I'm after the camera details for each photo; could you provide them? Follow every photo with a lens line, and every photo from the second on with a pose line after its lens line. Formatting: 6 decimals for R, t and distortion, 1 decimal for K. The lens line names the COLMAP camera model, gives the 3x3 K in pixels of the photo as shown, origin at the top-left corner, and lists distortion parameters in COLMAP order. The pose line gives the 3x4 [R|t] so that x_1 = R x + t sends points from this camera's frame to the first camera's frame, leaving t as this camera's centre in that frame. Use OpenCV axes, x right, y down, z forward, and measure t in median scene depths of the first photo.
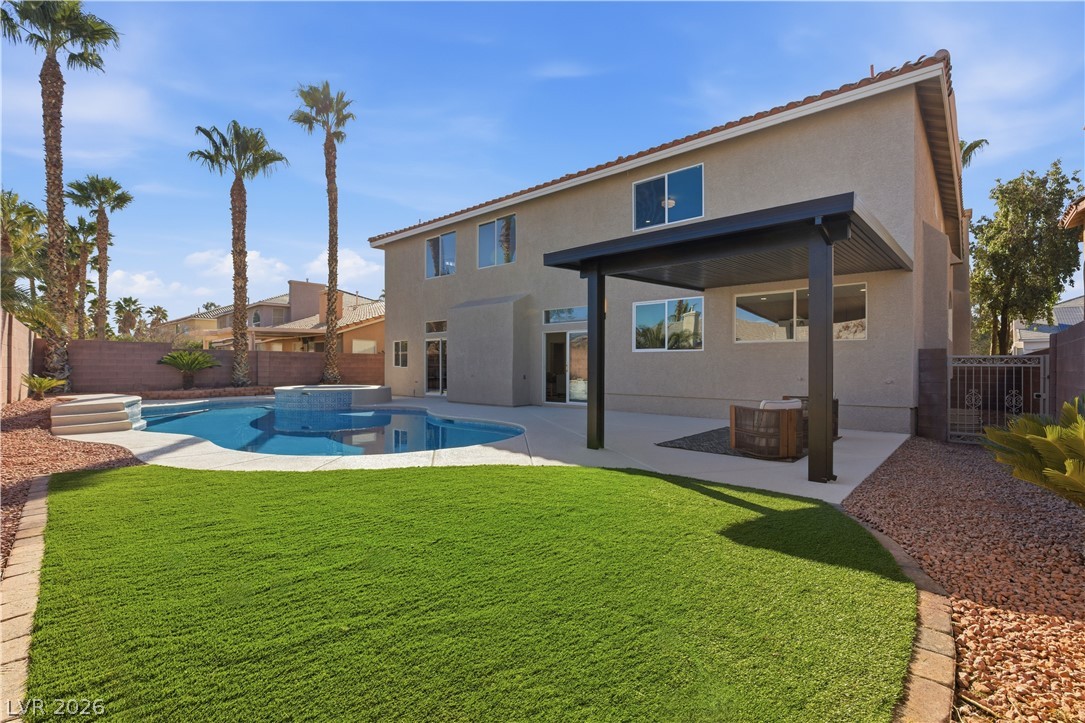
lens RADIAL K [[490.4, 0, 541.2], [0, 490.4, 364.7], [0, 0, 1]] dist [-0.005087, 0.000487]
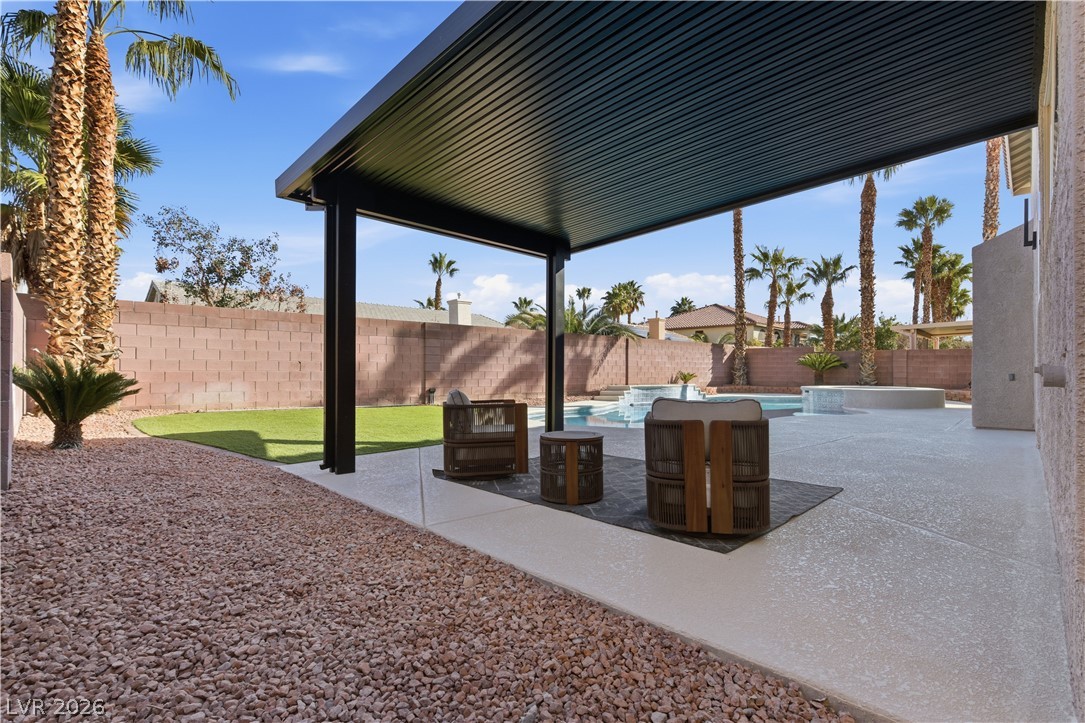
lens RADIAL K [[490.4, 0, 542.3], [0, 490.4, 369.4], [0, 0, 1]] dist [-0.005087, 0.000487]
pose [[-0.045380, -0.006447, -0.998949, 0.459041], [-0.000659, 0.999979, -0.006424, 0.017862], [0.998970, 0.000366, -0.045383, 0.423029]]
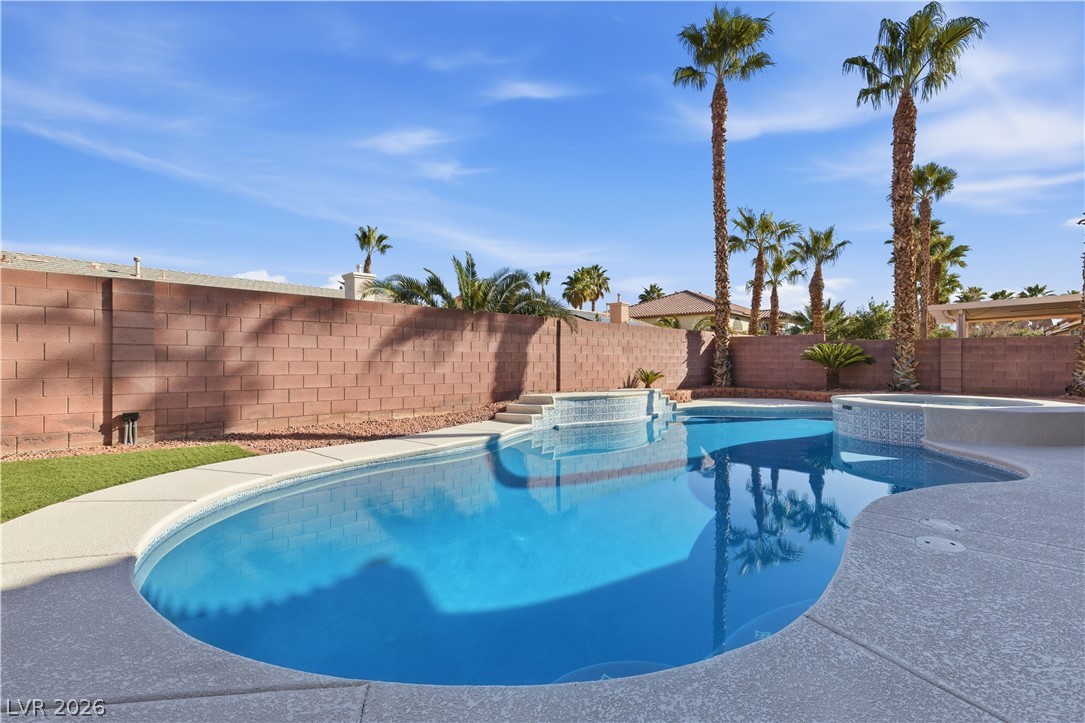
lens RADIAL K [[490.4, 0, 540.4], [0, 490.4, 360.9], [0, 0, 1]] dist [-0.005087, 0.000487]
pose [[0.007242, -0.006220, -0.999954, 0.090138], [0.001005, 0.999980, -0.006213, 0.006264], [0.999973, -0.000960, 0.007248, 0.525862]]
